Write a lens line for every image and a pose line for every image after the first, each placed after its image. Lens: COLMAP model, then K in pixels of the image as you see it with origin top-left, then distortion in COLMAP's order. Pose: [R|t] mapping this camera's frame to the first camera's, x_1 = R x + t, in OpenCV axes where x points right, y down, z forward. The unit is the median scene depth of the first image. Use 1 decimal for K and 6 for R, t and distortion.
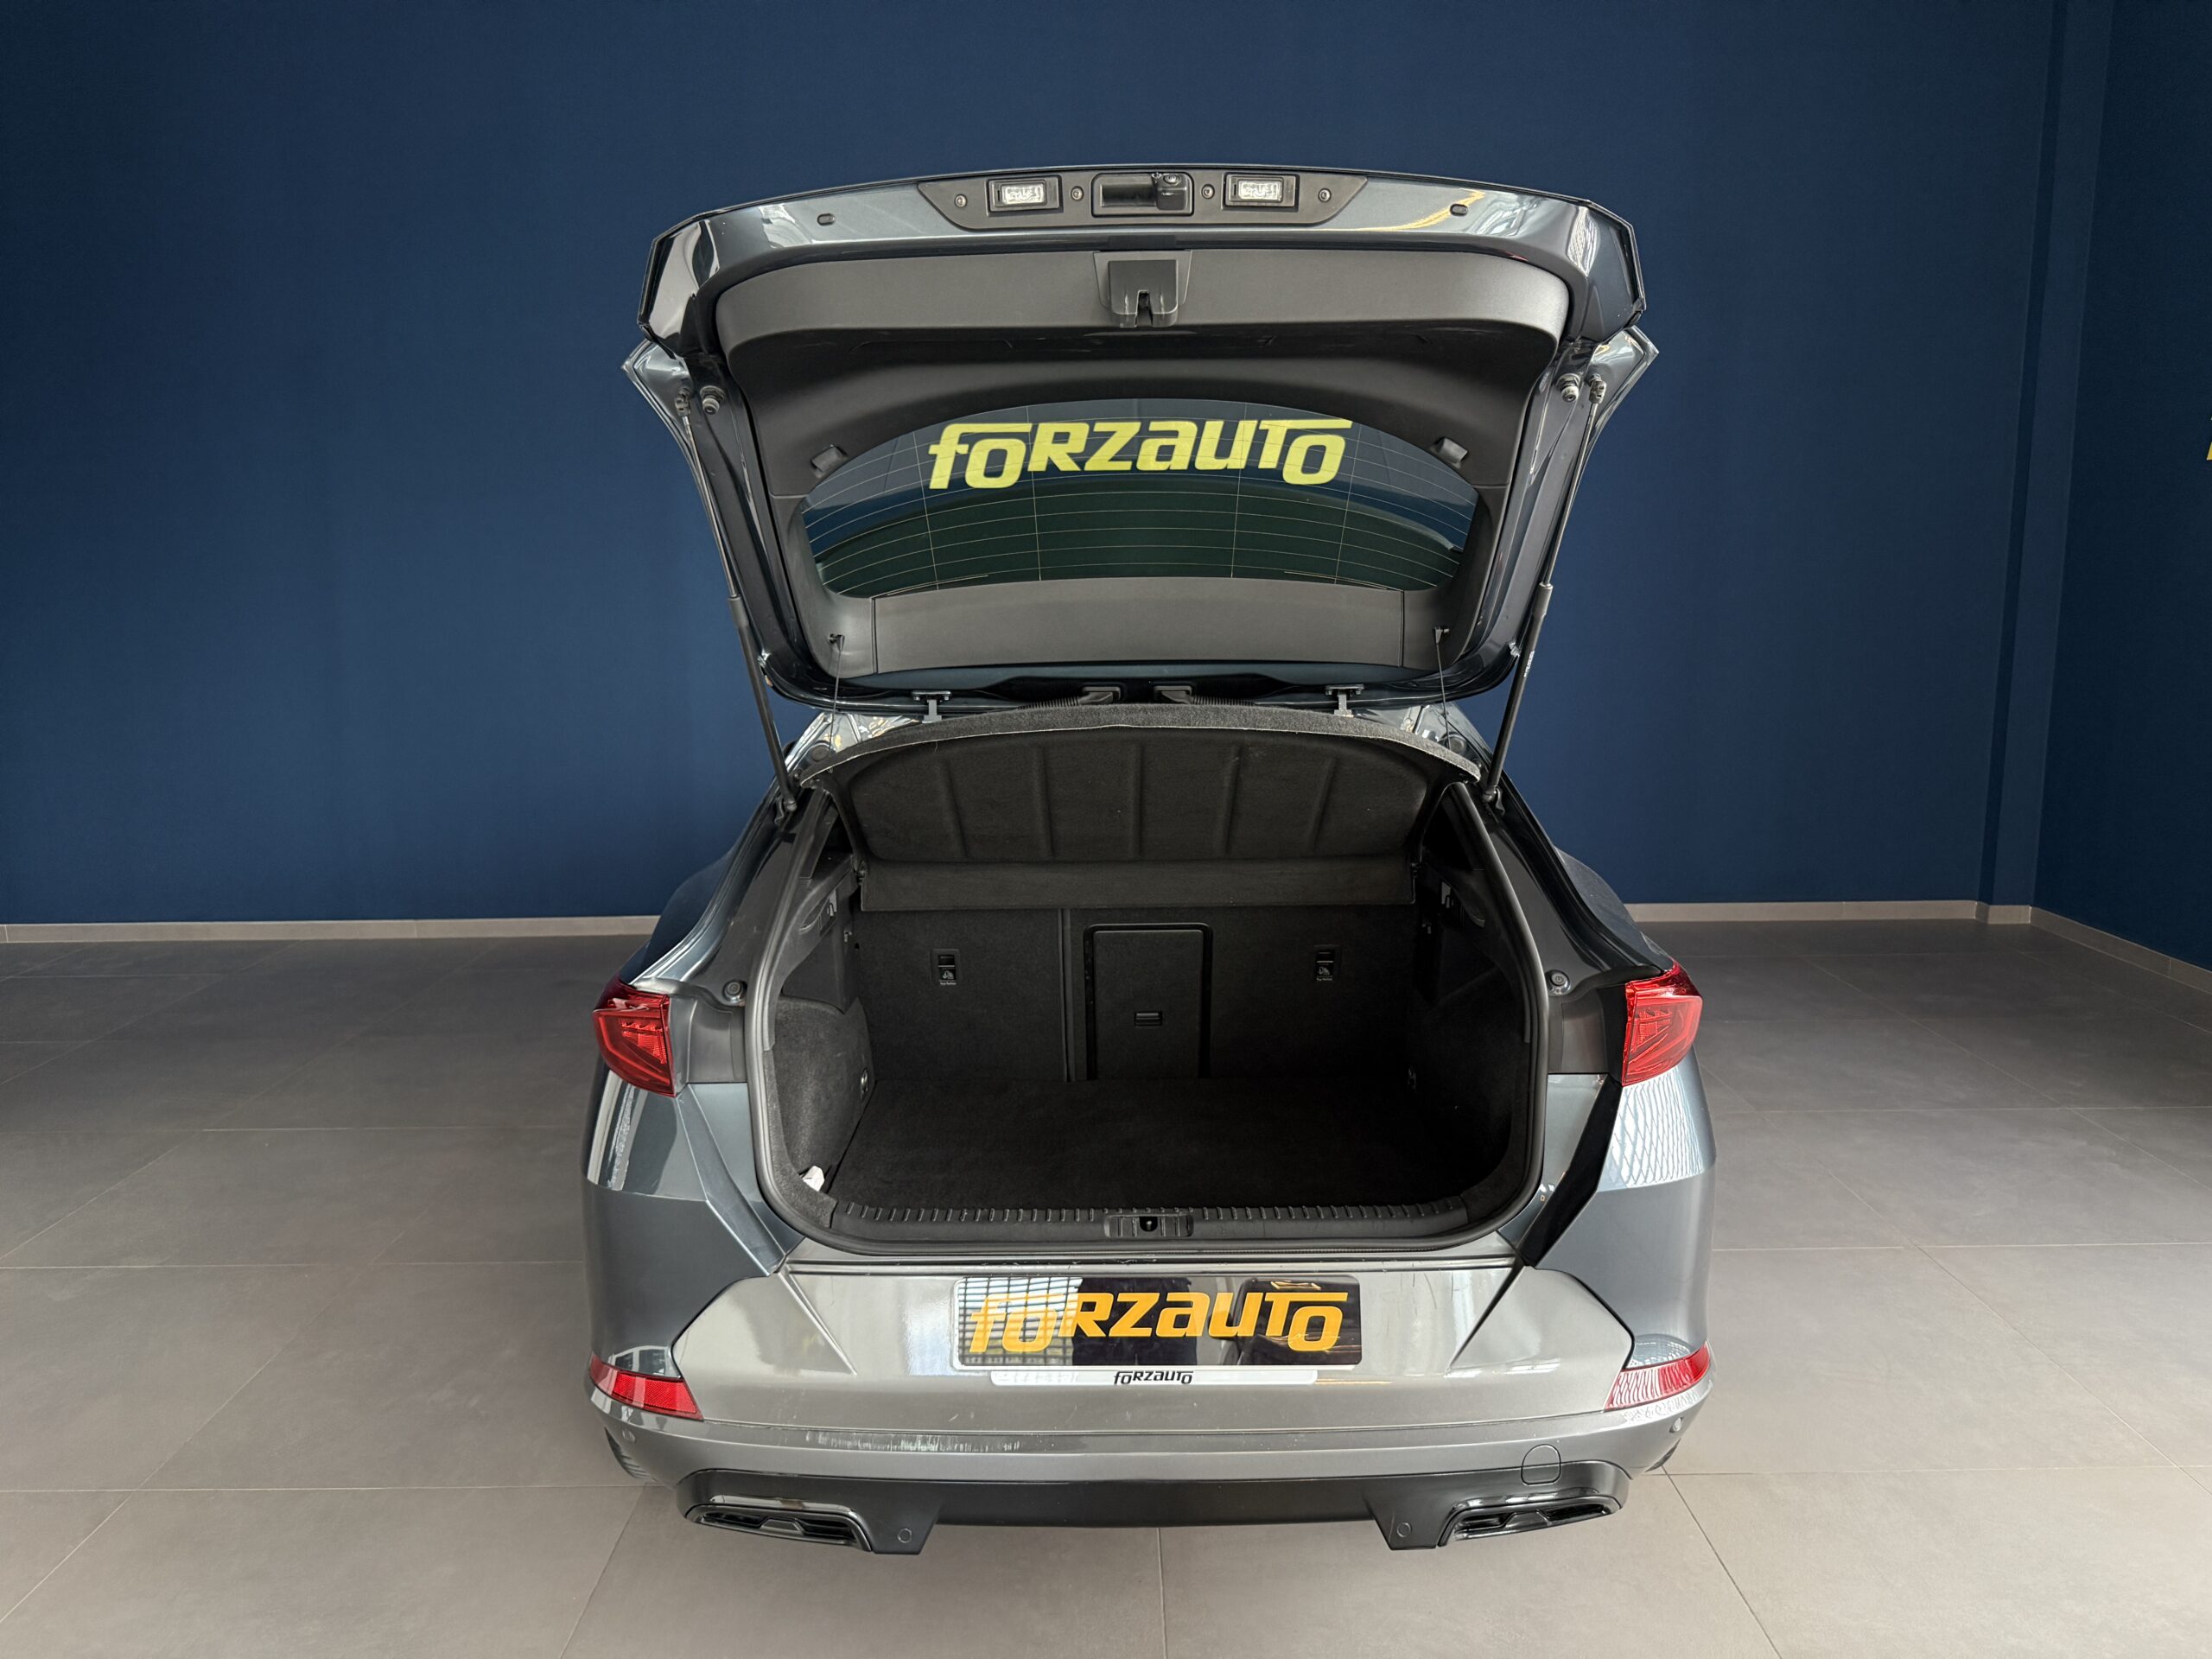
lens RADIAL K [[1613.2, 0, 1094.8], [0, 1613.2, 817.7], [0, 0, 1]] dist [0.093710, -0.145319]
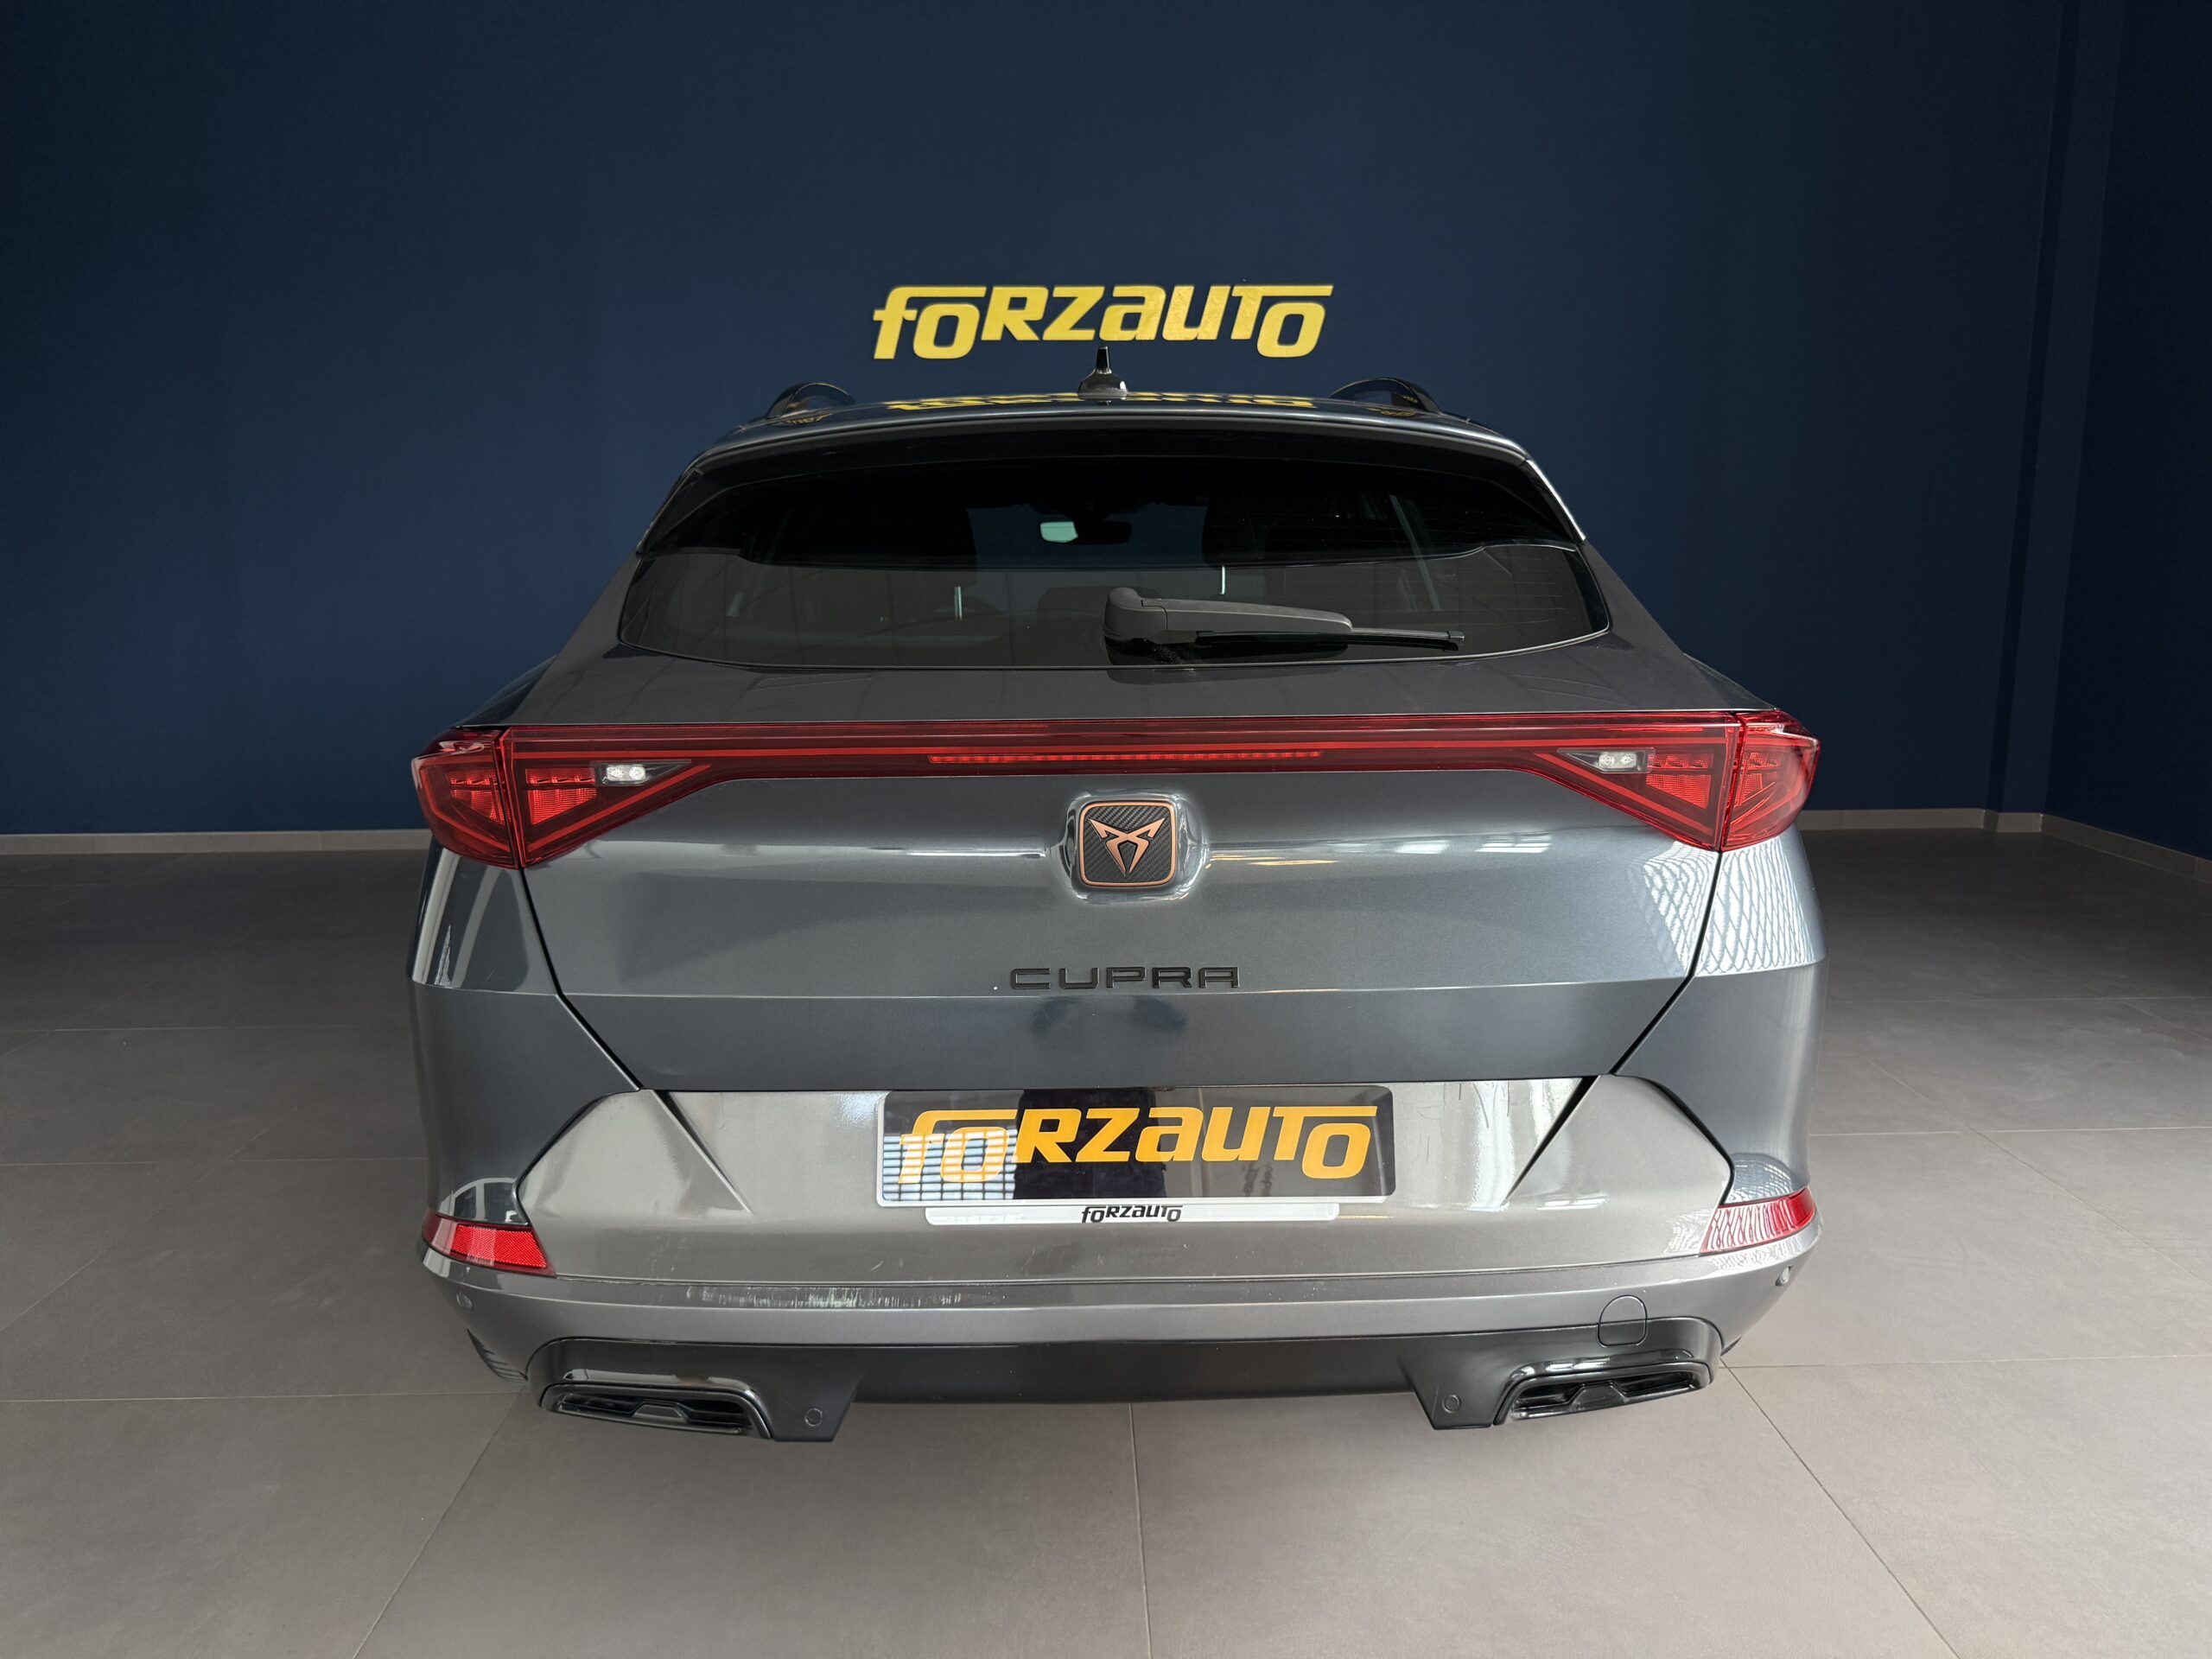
lens RADIAL K [[1613.2, 0, 1094.8], [0, 1613.2, 817.7], [0, 0, 1]] dist [0.093710, -0.145319]
pose [[0.999687, -0.001179, 0.024975, -0.001255], [0.000809, 0.999890, 0.014793, 0.135862], [-0.024990, -0.014768, 0.999579, 0.212791]]
